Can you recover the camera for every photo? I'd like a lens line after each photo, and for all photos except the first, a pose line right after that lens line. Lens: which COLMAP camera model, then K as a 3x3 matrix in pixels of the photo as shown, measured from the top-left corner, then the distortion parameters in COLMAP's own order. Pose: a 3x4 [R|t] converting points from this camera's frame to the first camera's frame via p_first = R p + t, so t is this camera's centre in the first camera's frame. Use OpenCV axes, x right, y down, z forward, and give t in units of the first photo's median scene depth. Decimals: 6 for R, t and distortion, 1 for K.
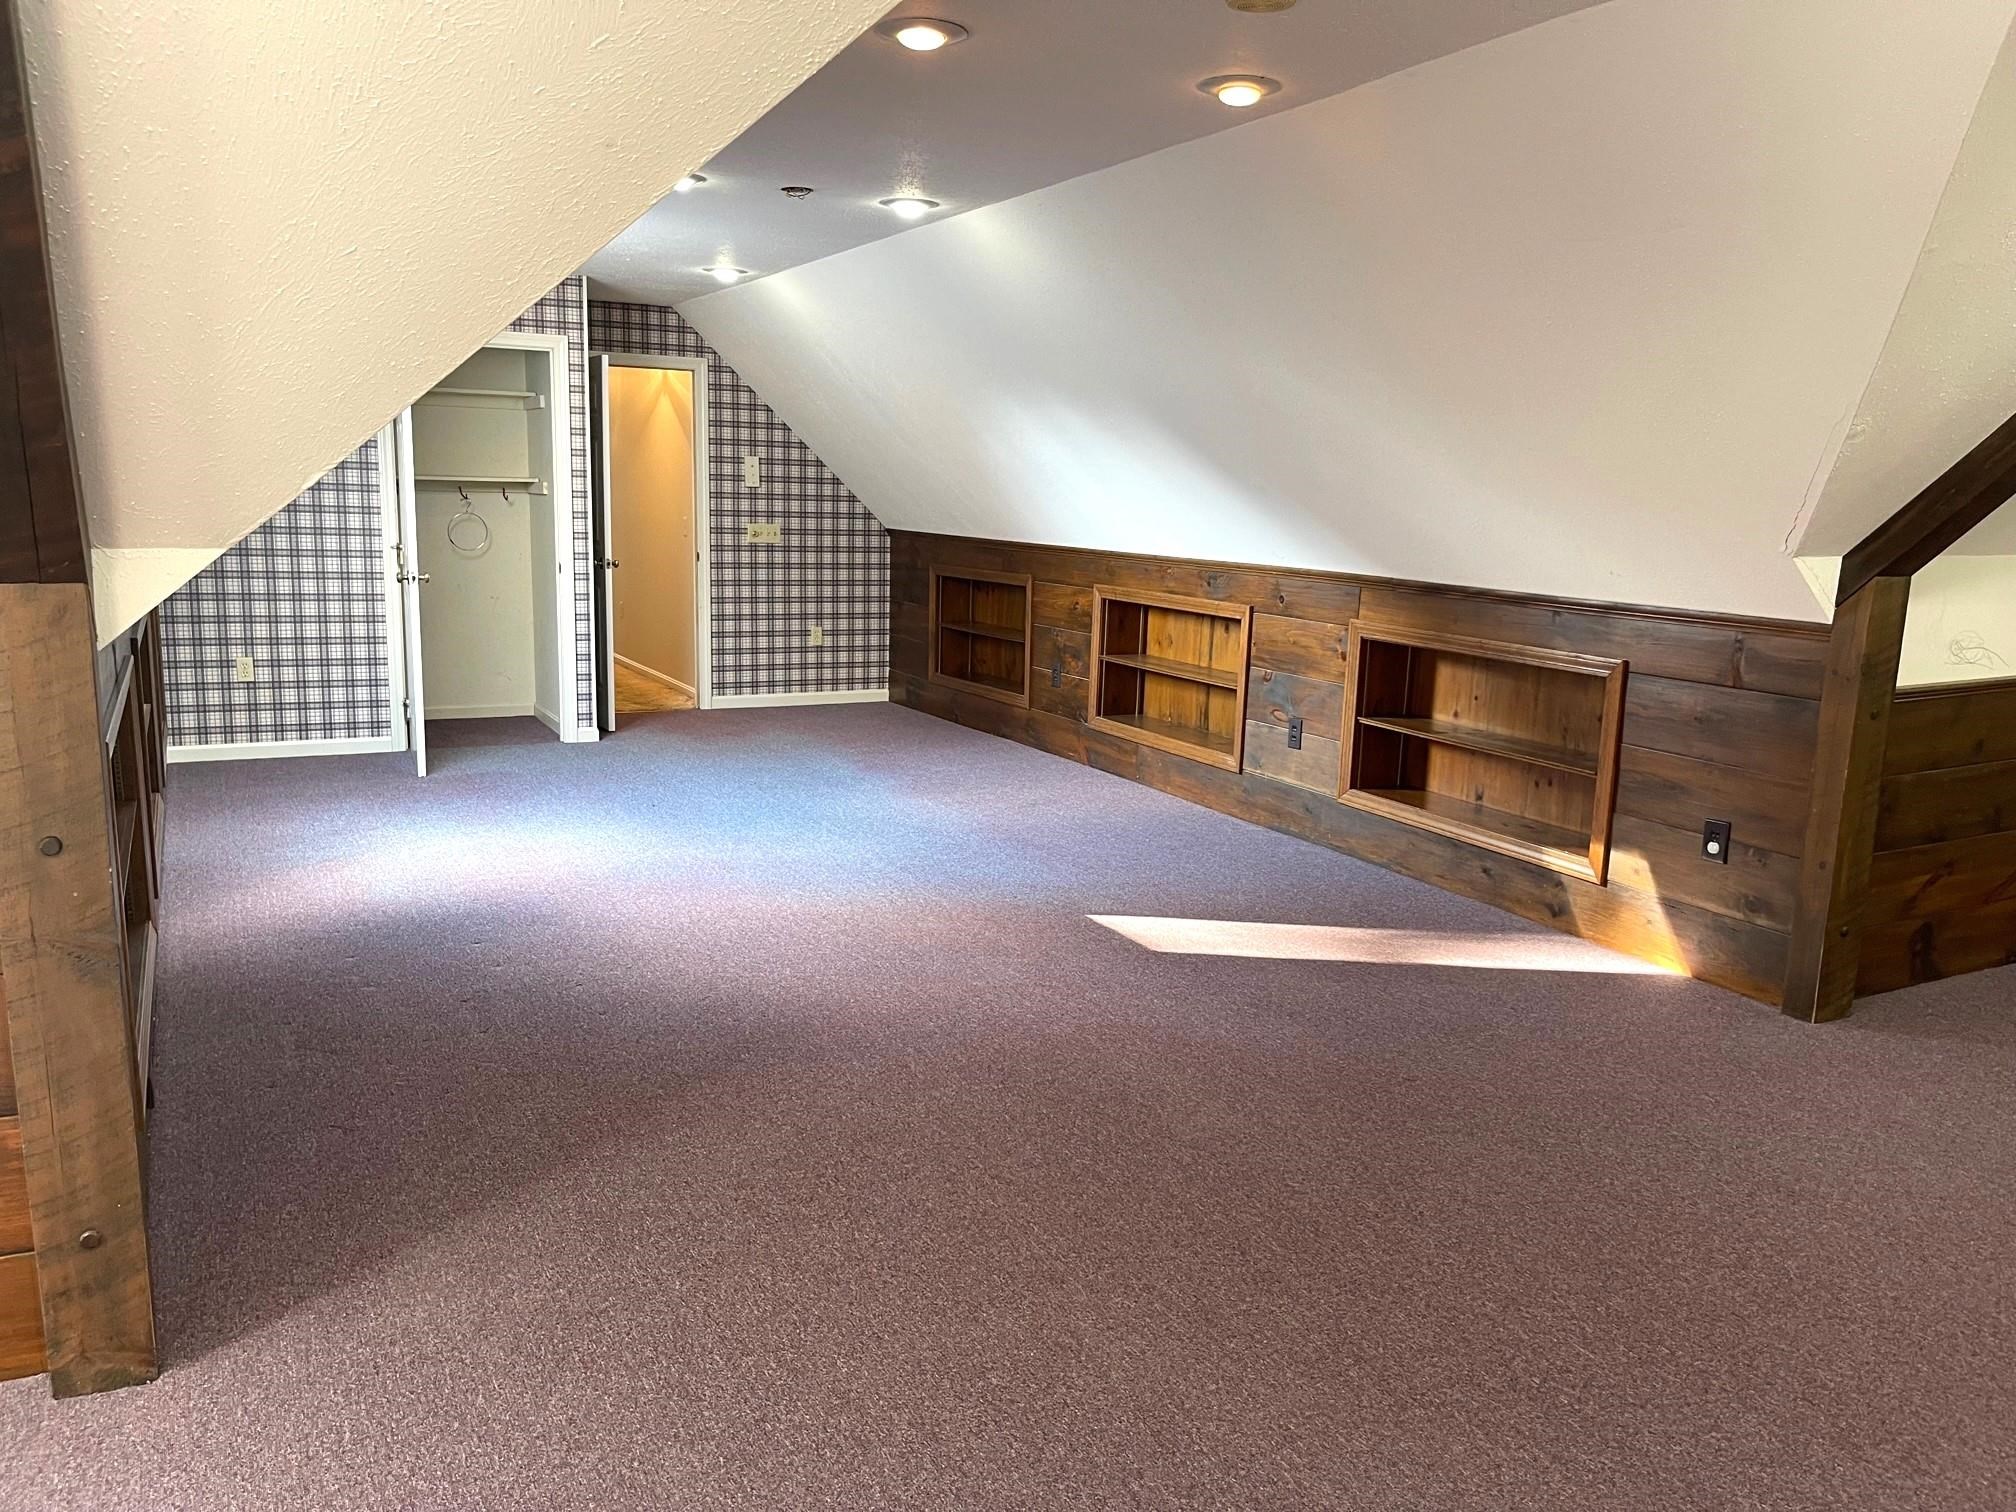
lens RADIAL K [[1534.3, 0, 1014.4], [0, 1534.3, 759.5], [0, 0, 1]] dist [0.072405, -0.079356]
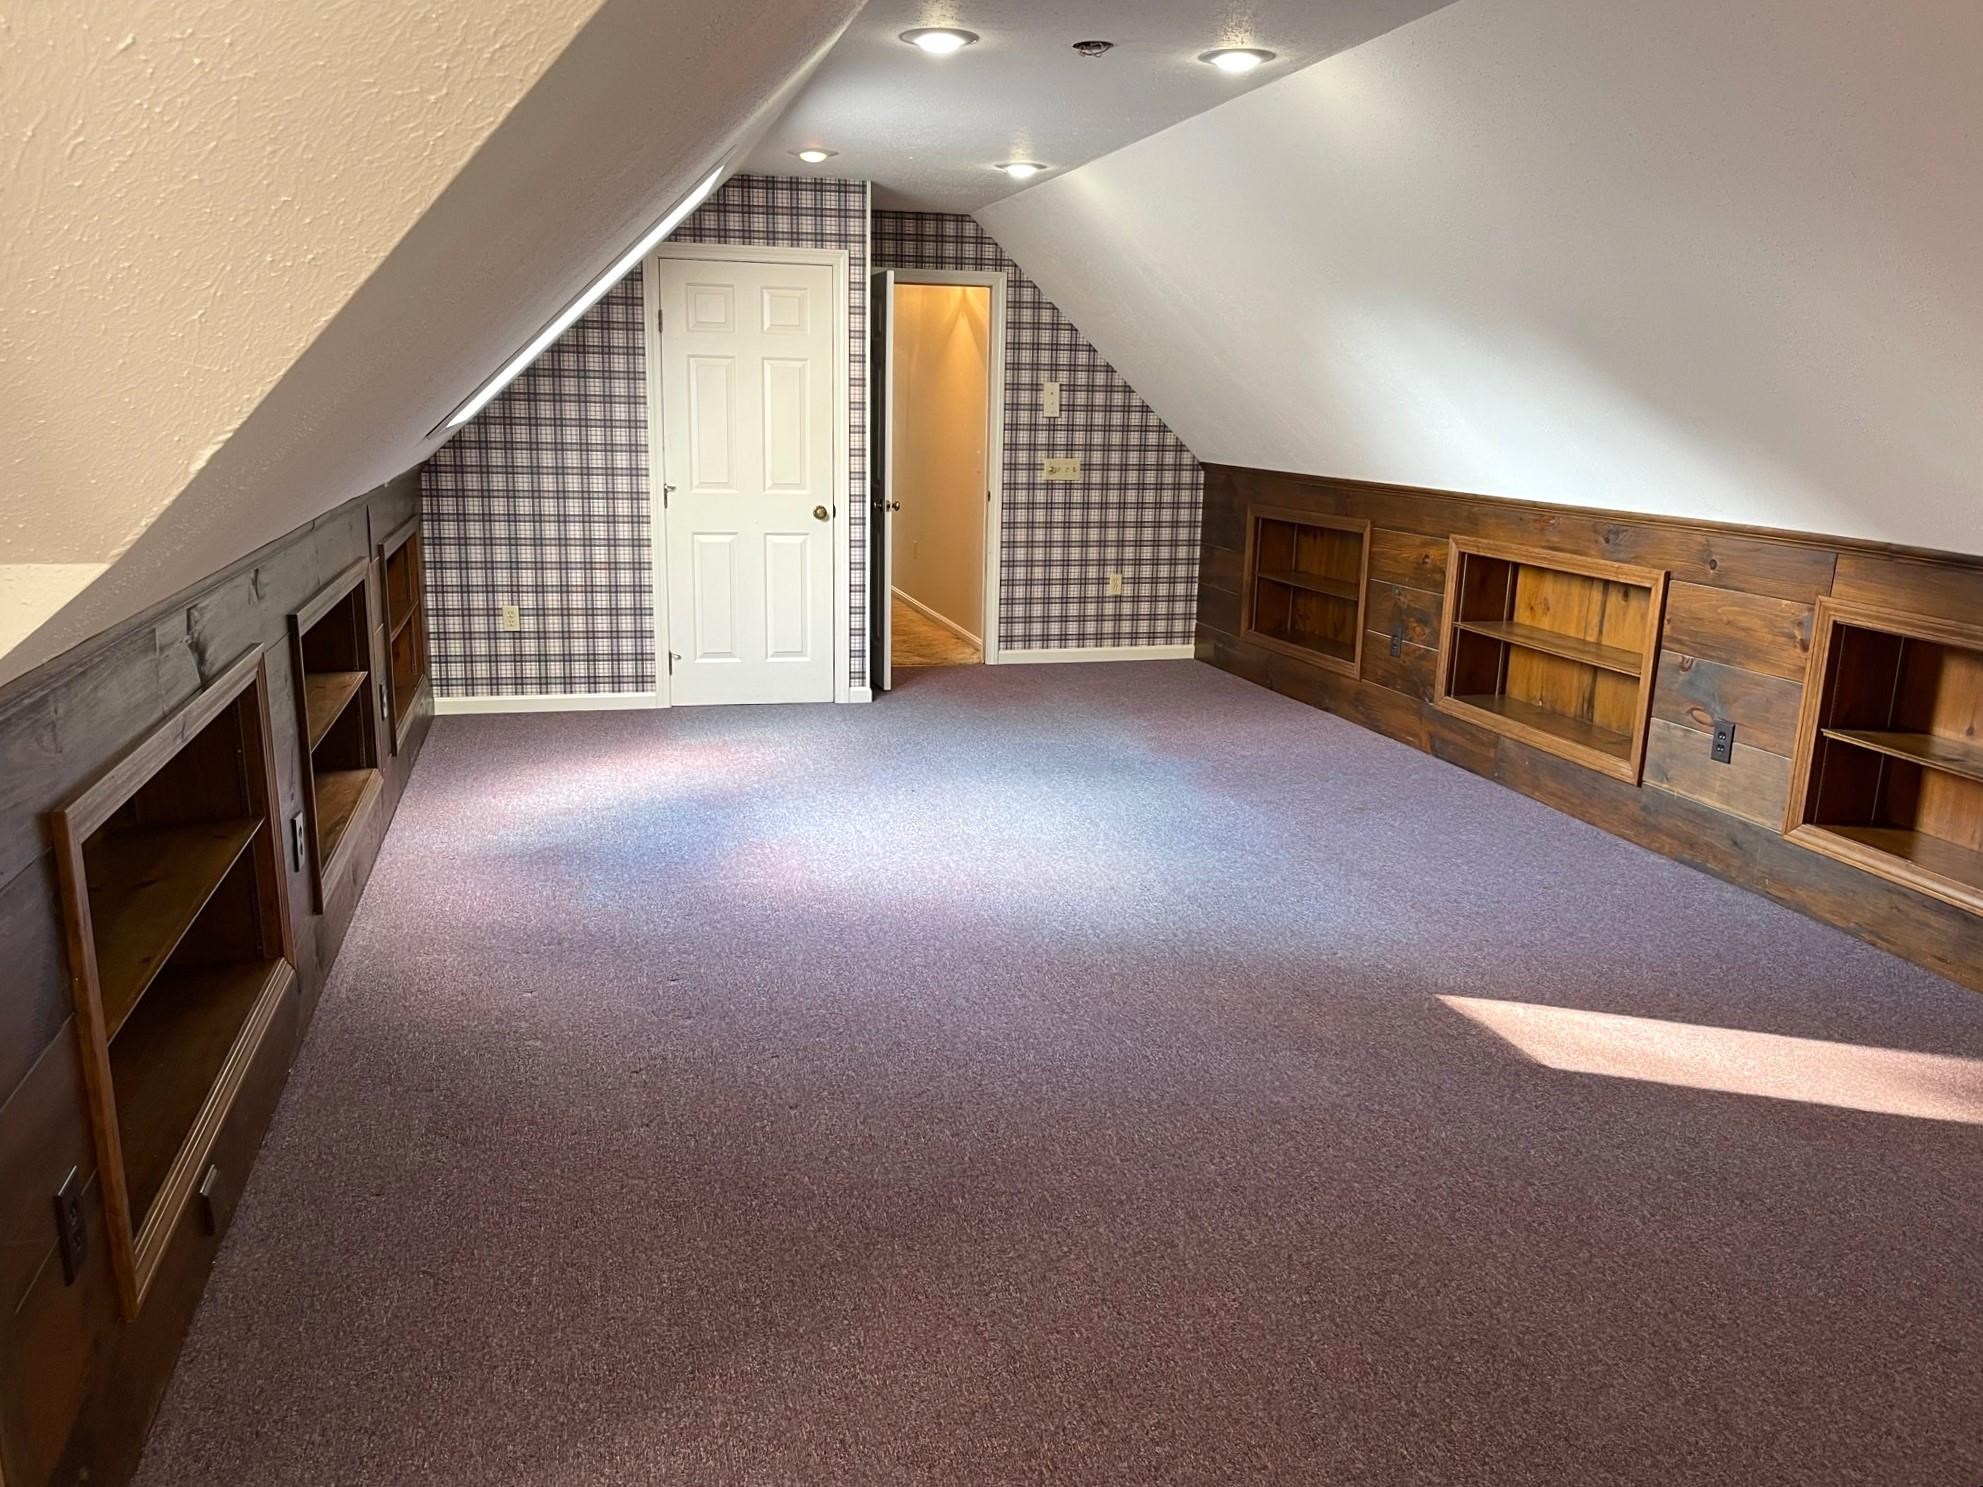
lens RADIAL K [[1529.9, 0, 970.7], [0, 1529.9, 746.3], [0, 0, 1]] dist [0.082880, -0.115217]
pose [[0.972388, 0.044106, -0.229165, -0.003405], [-0.034252, 0.998317, 0.046803, -0.033279], [0.230844, -0.037661, 0.972262, 0.146488]]
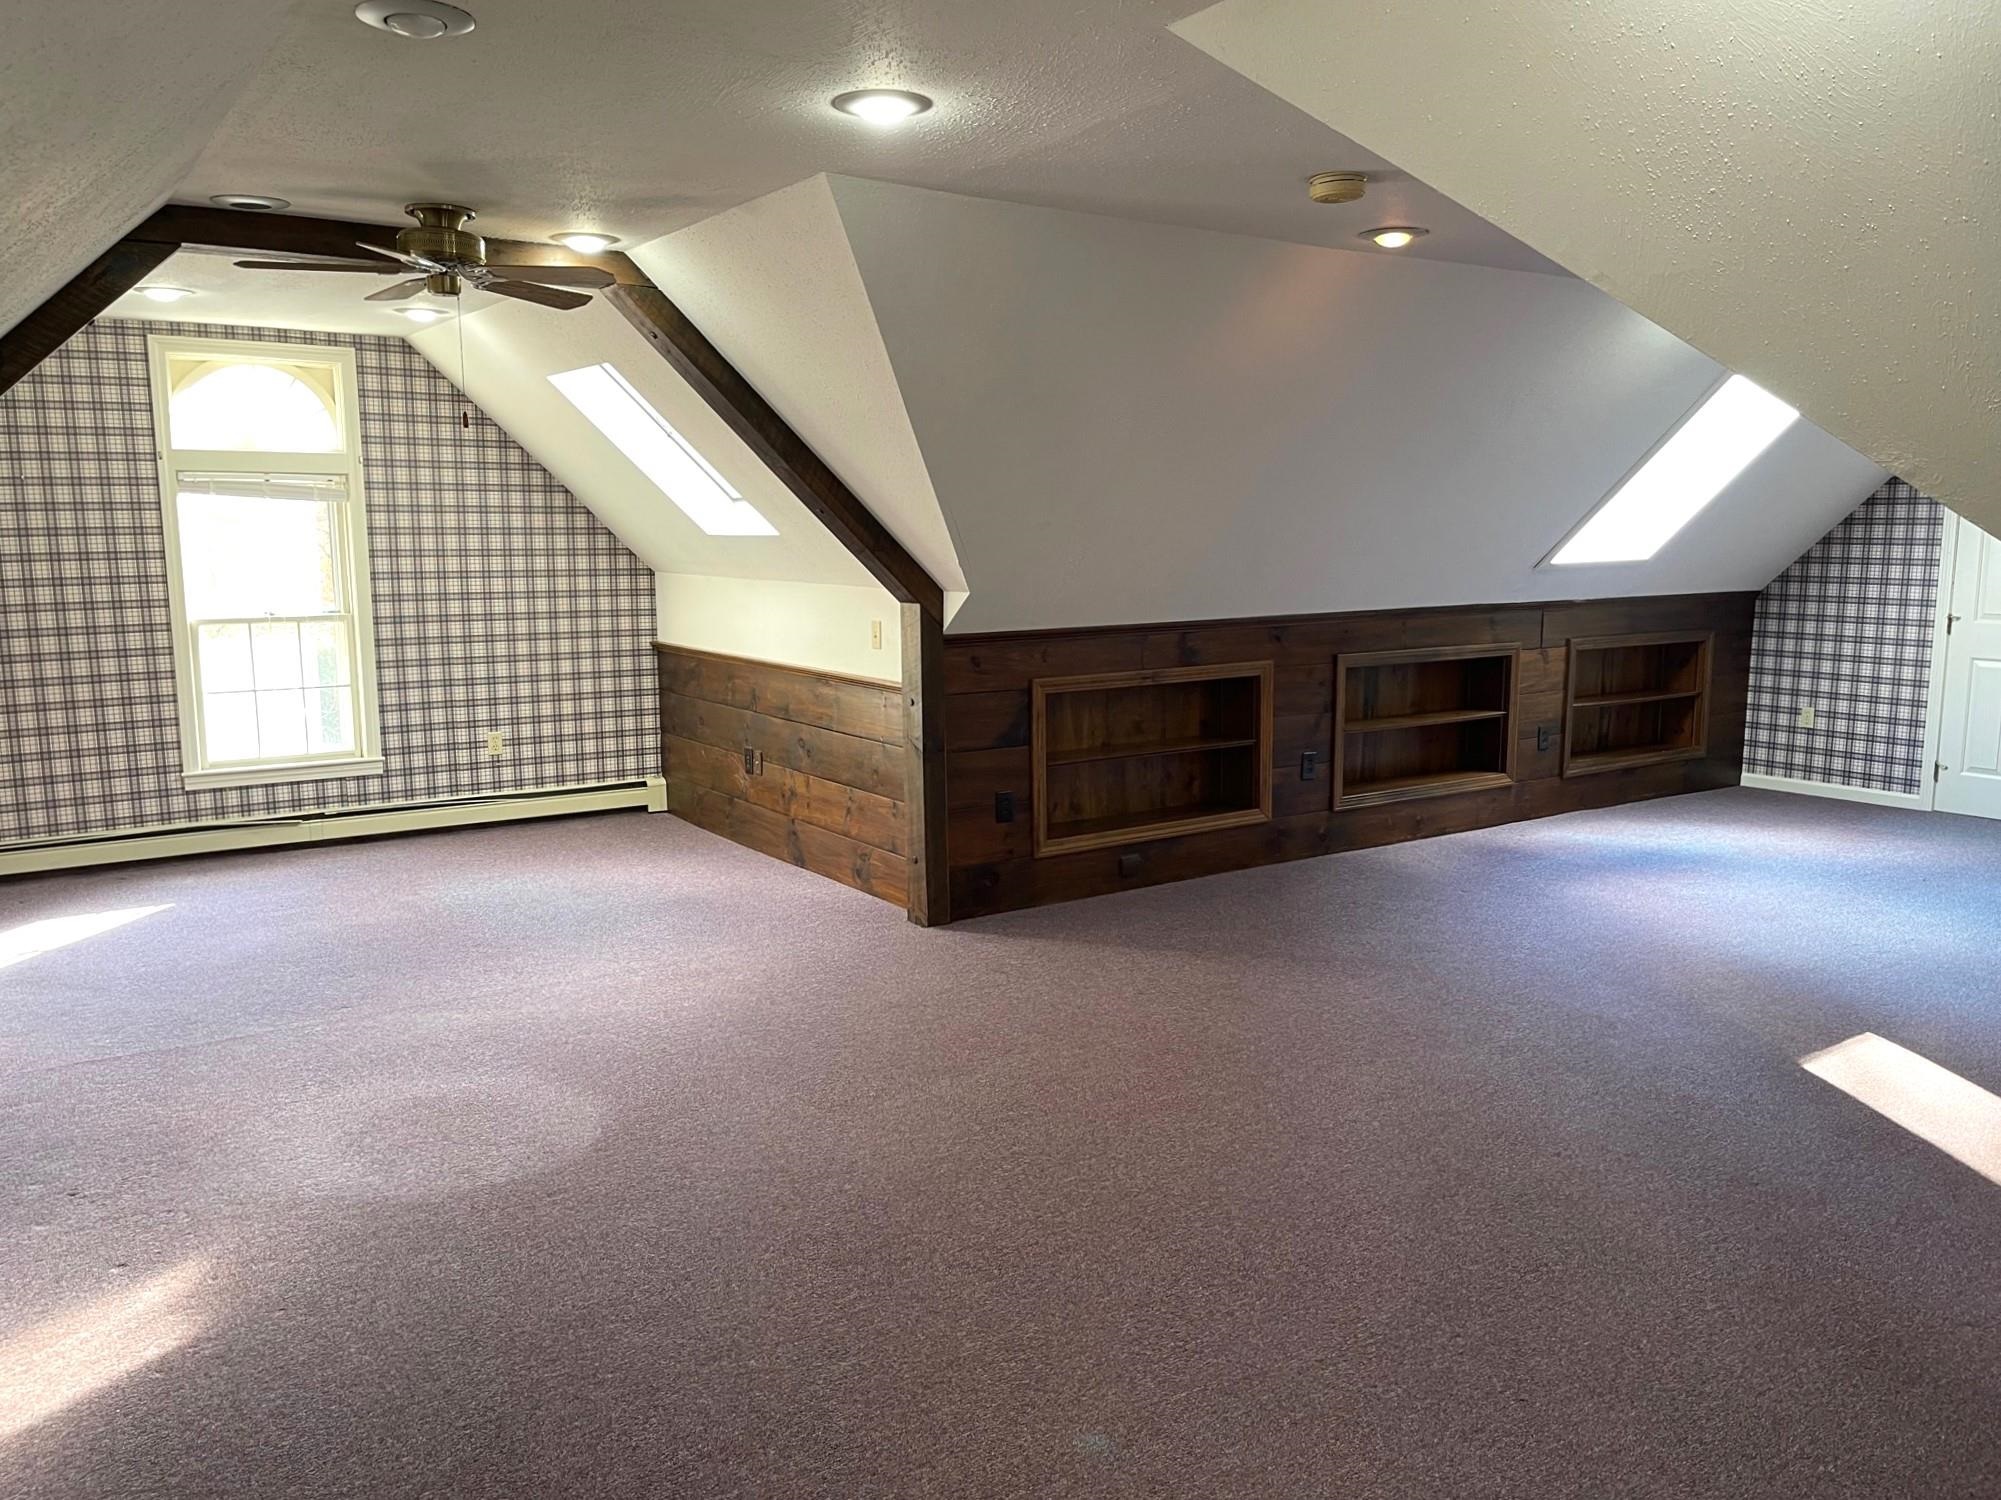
lens RADIAL K [[1543.8, 0, 979.5], [0, 1543.8, 752.8], [0, 0, 1]] dist [0.082880, -0.115217]
pose [[0.096013, 0.112206, -0.989036, 0.609564], [-0.167293, 0.981311, 0.095089, -0.039181], [0.981221, 0.156329, 0.112990, 0.255267]]
